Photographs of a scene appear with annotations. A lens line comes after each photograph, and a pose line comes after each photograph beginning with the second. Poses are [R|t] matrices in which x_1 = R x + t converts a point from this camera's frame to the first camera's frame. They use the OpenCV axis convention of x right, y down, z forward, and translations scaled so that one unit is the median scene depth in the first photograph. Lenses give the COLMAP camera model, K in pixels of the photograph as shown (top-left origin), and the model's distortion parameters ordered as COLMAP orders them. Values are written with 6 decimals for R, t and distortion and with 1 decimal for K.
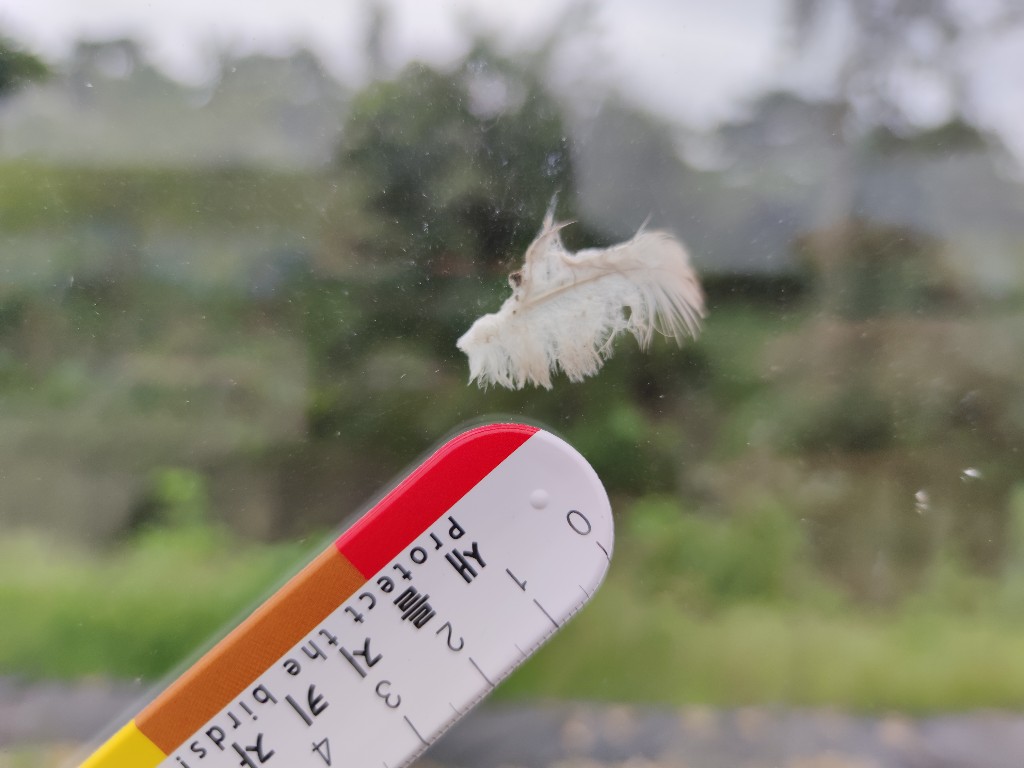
lens RADIAL K [[730.8, 0, 512.0], [0, 730.8, 384.0], [0, 0, 1]] dist [-0.140944, 0.081759]
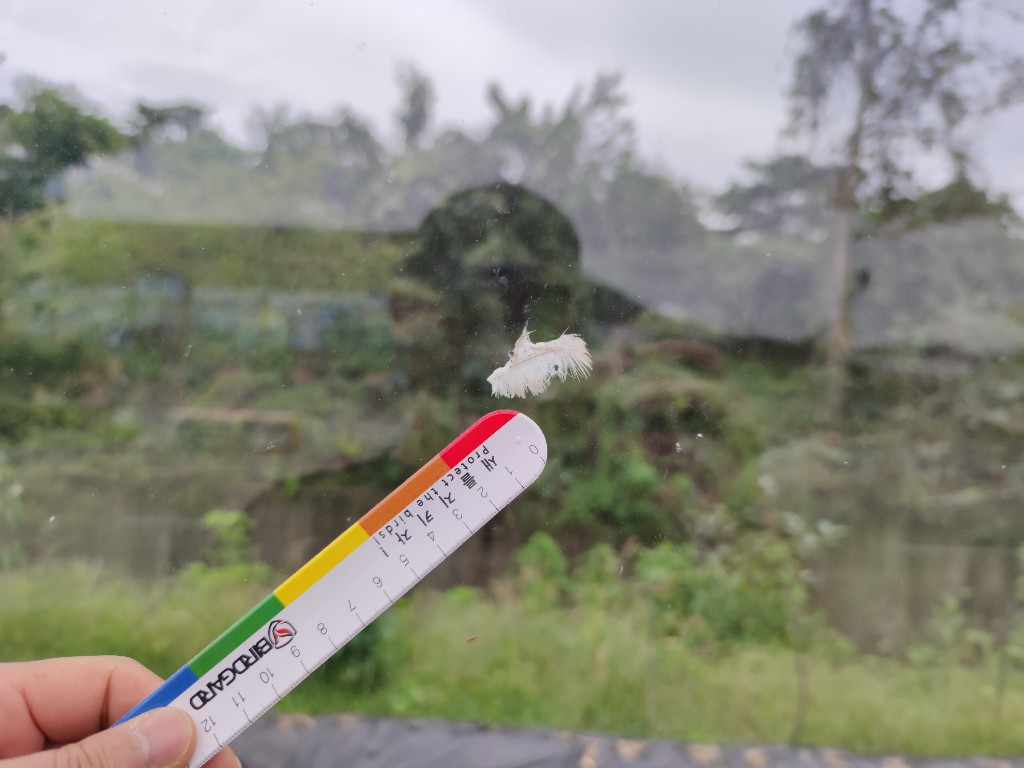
lens RADIAL K [[730.8, 0, 512.0], [0, 730.8, 384.0], [0, 0, 1]] dist [-0.140944, 0.081759]
pose [[0.999198, 0.016852, -0.036320, 0.100285], [-0.019481, 0.997121, -0.073282, 0.144495], [0.034981, 0.073931, 0.996650, -1.500415]]
